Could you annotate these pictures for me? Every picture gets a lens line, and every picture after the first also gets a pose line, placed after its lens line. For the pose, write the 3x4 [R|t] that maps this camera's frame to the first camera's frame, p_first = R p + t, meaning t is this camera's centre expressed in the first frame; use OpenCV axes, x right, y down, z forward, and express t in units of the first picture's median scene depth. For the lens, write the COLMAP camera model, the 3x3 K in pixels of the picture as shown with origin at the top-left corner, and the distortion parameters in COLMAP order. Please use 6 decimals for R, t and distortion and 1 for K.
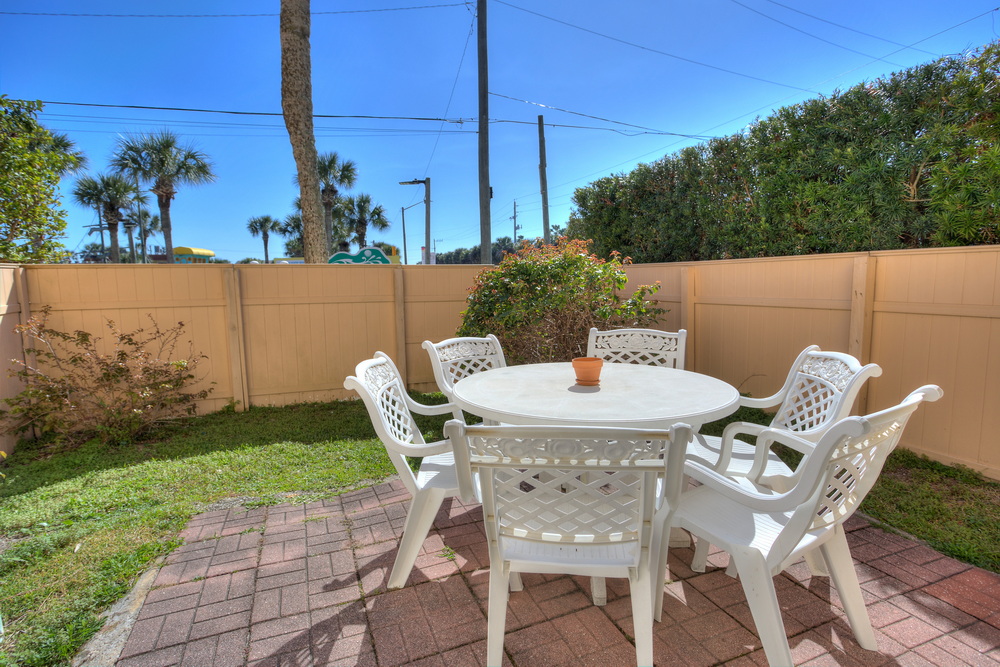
lens RADIAL K [[506.0, 0, 494.4], [0, 506.0, 334.6], [0, 0, 1]] dist [-0.002621, -0.000137]
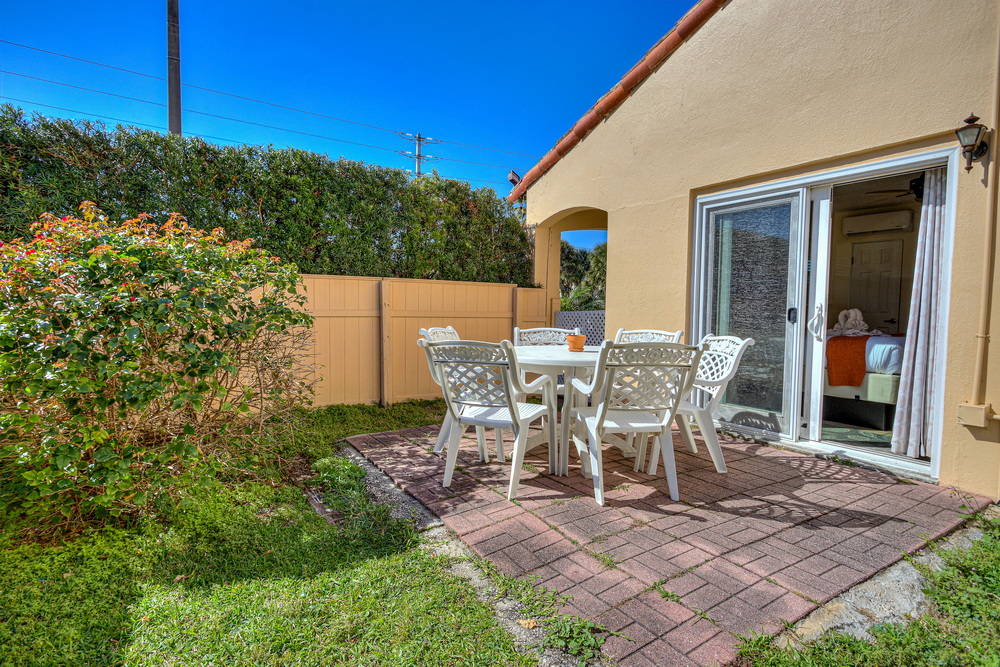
lens RADIAL K [[506.0, 0, 494.4], [0, 506.0, 334.6], [0, 0, 1]] dist [-0.002621, -0.000137]
pose [[-0.179923, -0.036453, 0.983005, -1.361602], [0.103058, 0.993115, 0.055691, -0.070673], [-0.978267, 0.111326, -0.174927, 1.572008]]
